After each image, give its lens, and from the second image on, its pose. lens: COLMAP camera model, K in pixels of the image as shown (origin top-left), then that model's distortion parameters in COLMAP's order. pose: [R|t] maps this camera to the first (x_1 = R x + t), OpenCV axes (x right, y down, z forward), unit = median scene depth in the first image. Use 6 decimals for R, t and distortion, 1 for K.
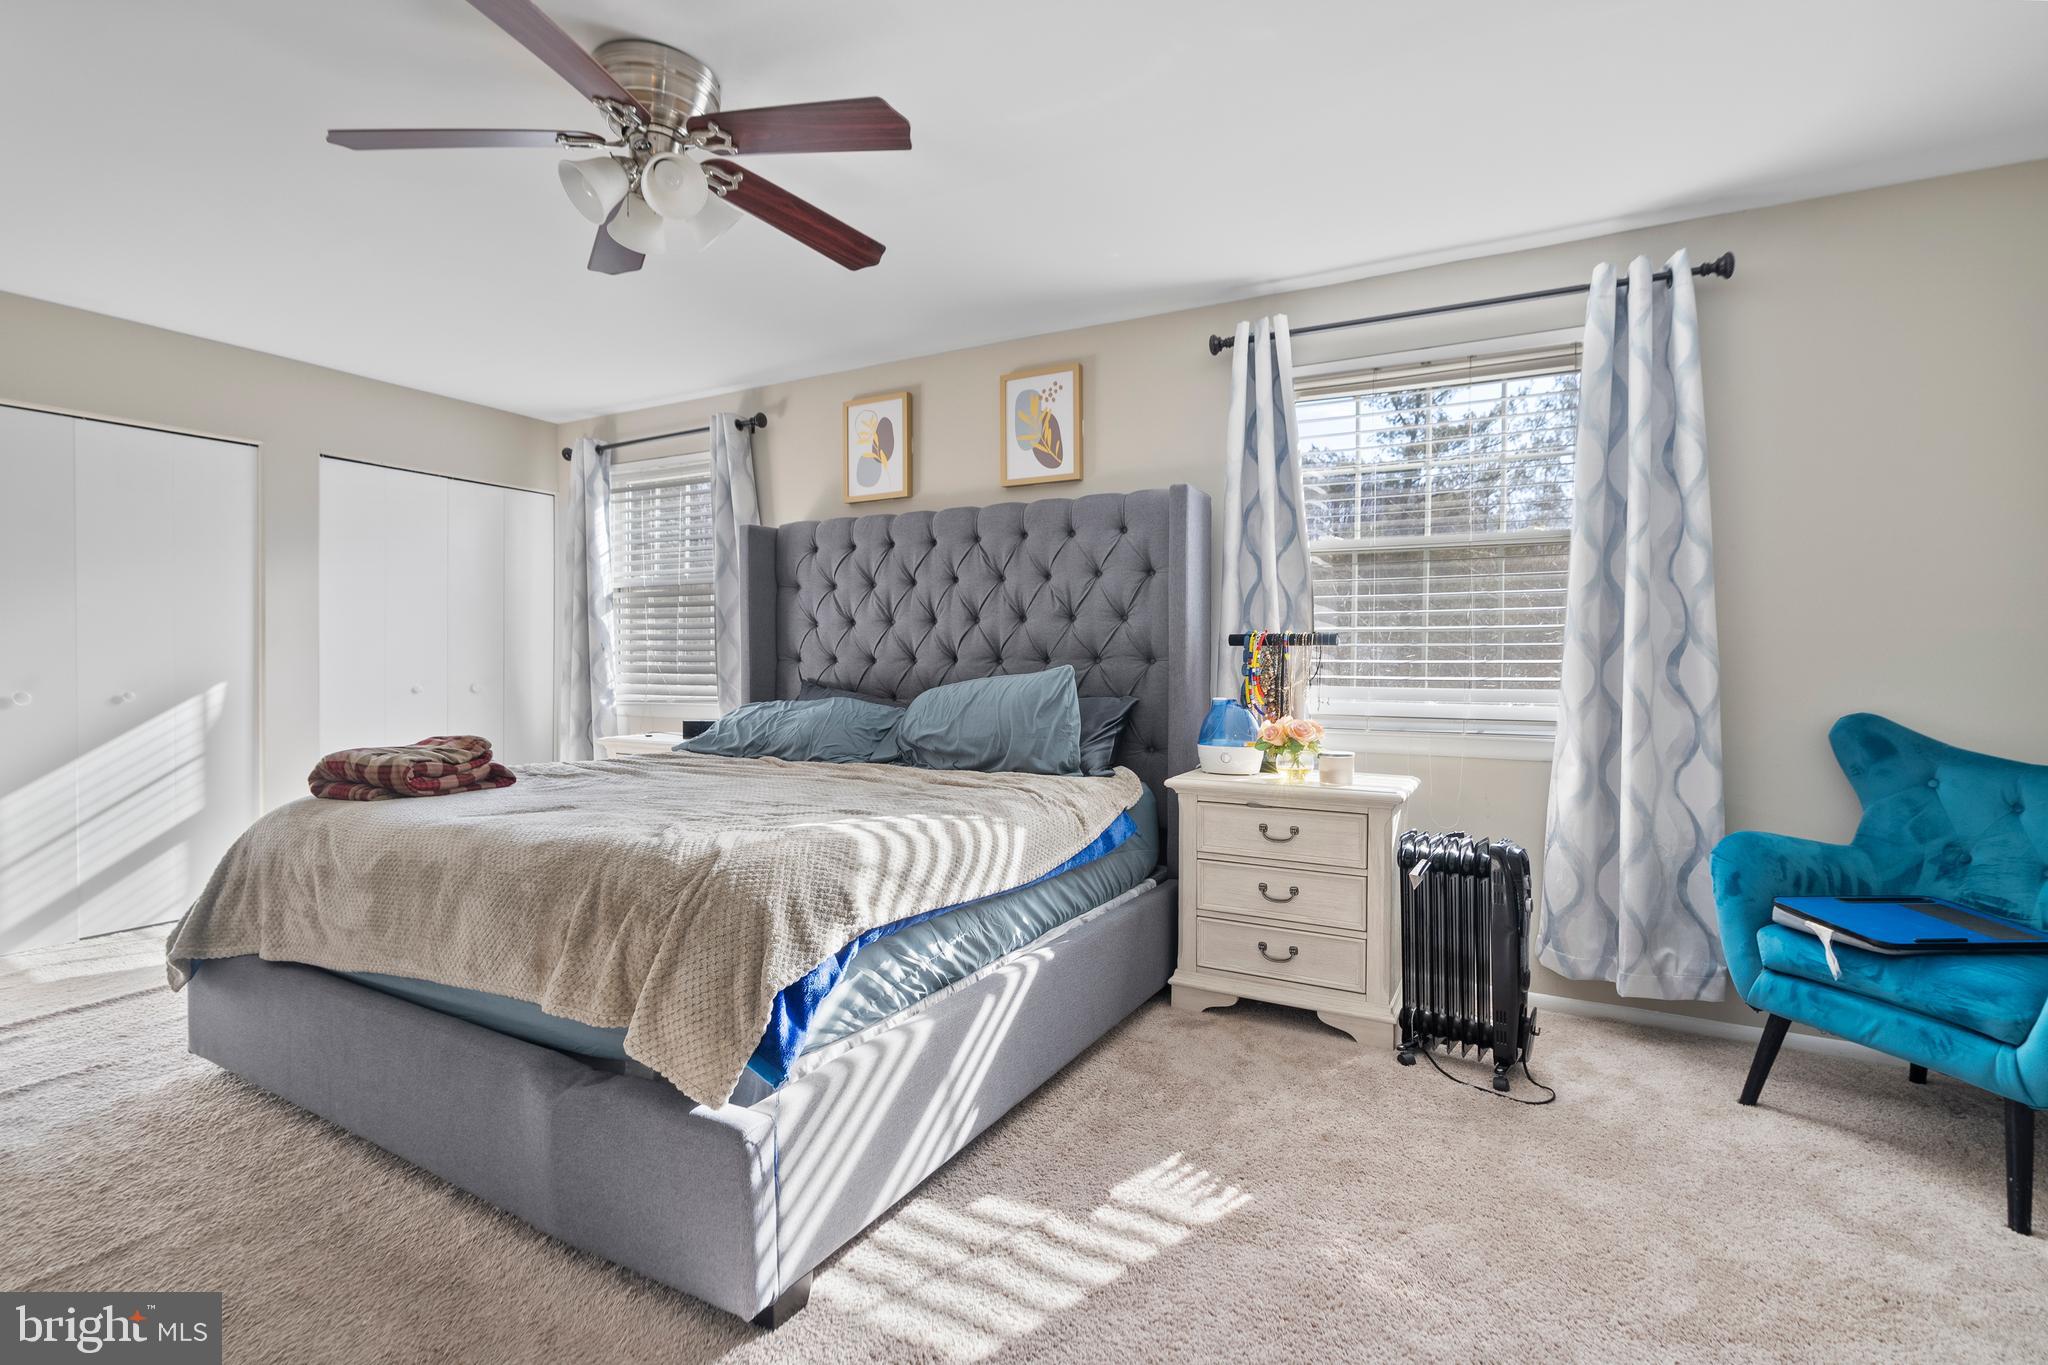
lens RADIAL K [[955.0, 0, 1039.8], [0, 955.0, 648.9], [0, 0, 1]] dist [-0.003157, -0.000496]
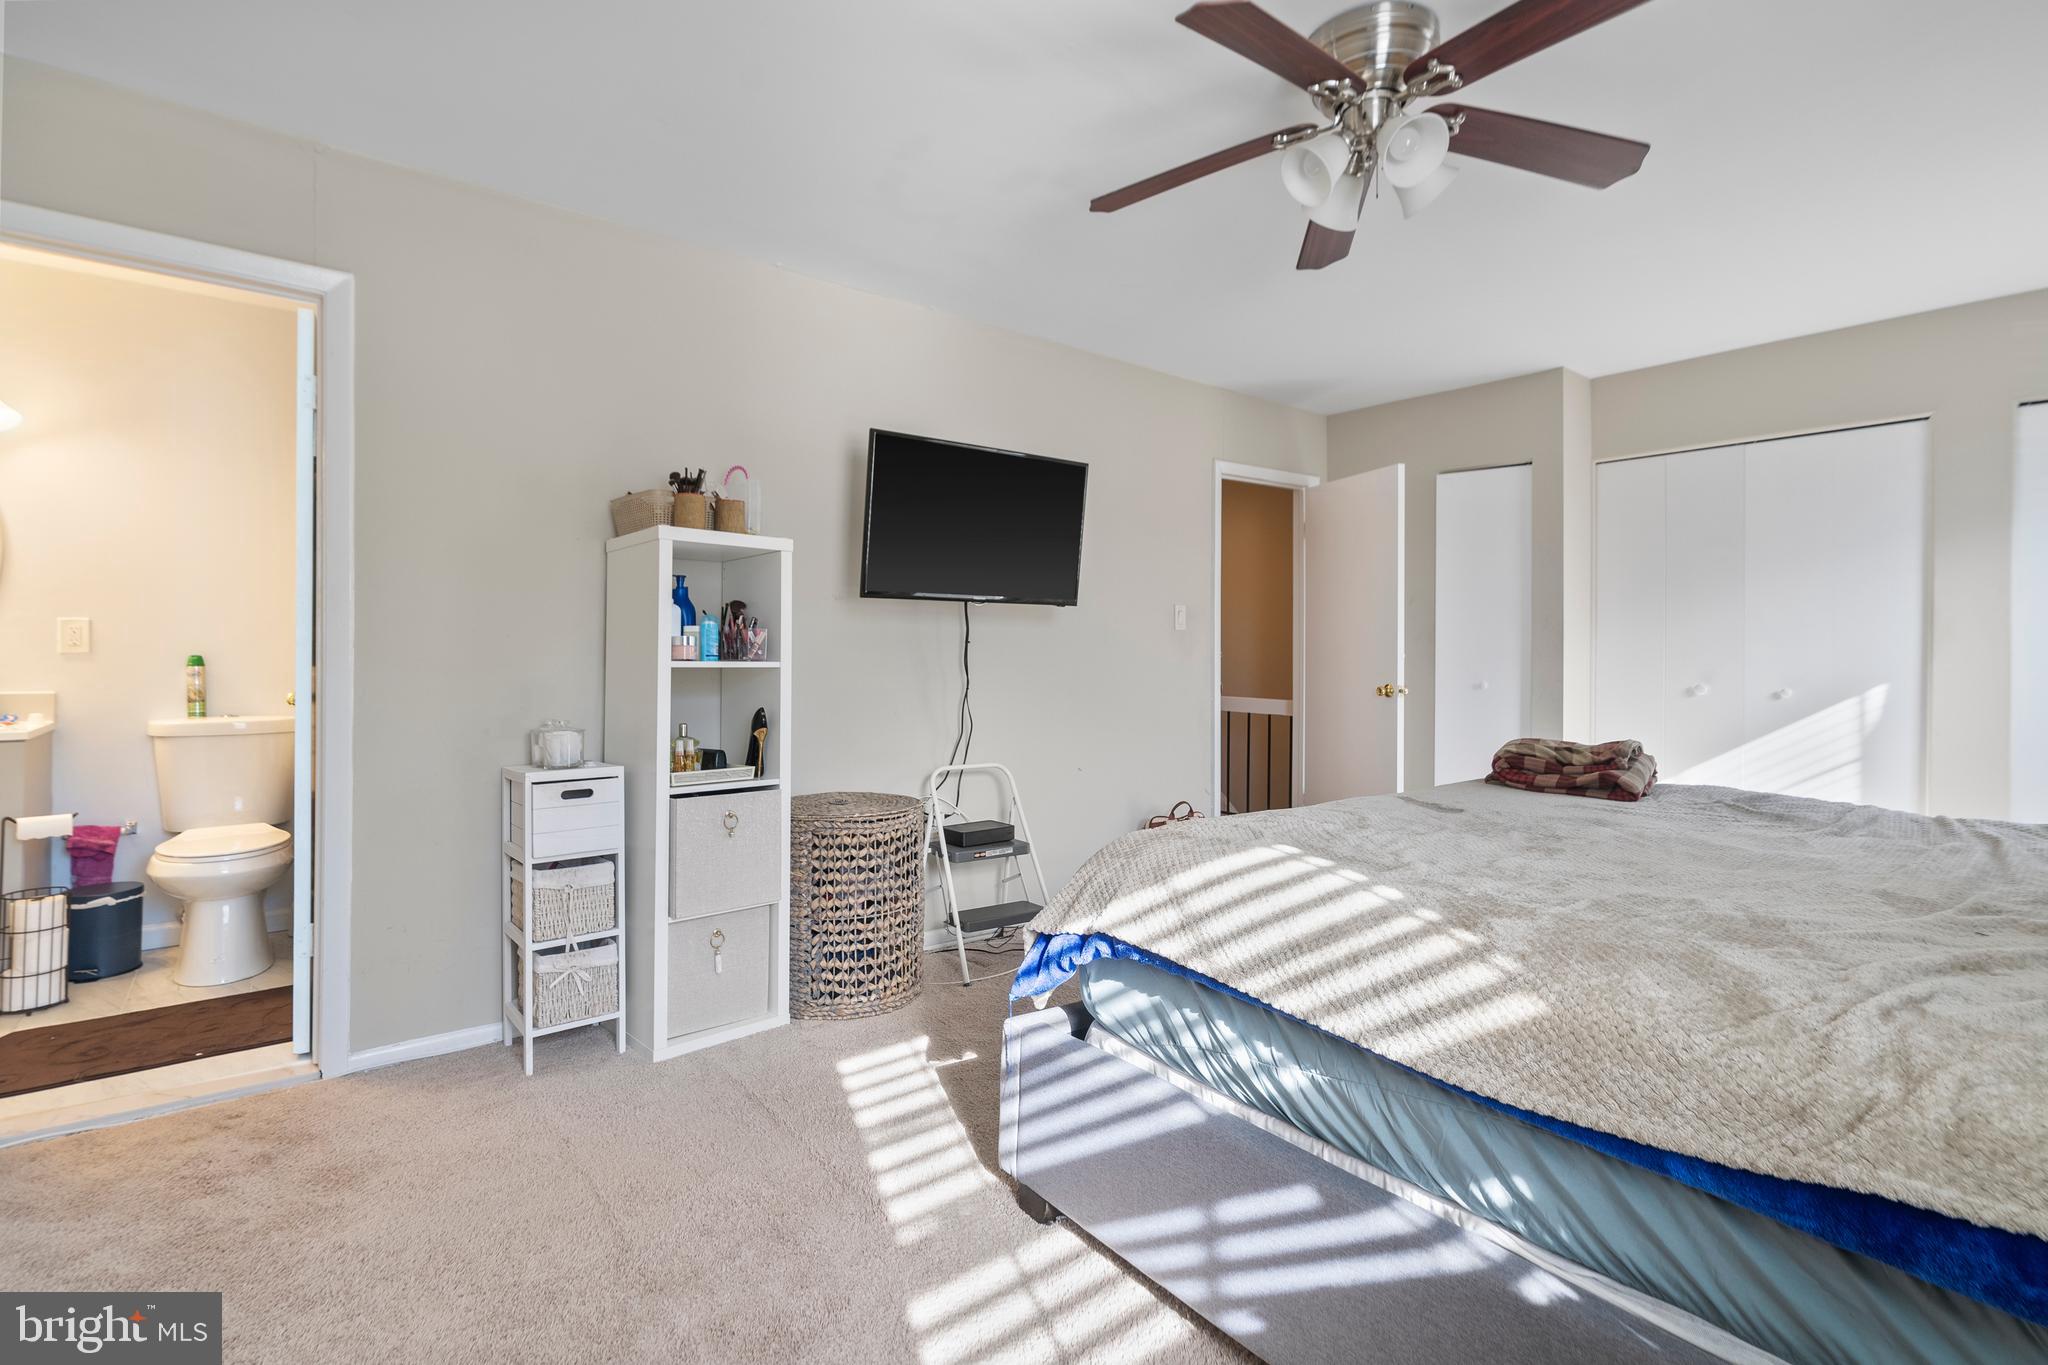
lens RADIAL K [[955.0, 0, 1039.8], [0, 955.0, 648.9], [0, 0, 1]] dist [-0.003157, -0.000496]
pose [[-0.370942, -0.000599, -0.928656, 0.653458], [-0.007854, 0.999966, 0.002492, 0.007344], [0.928623, 0.008218, -0.370934, 1.157230]]
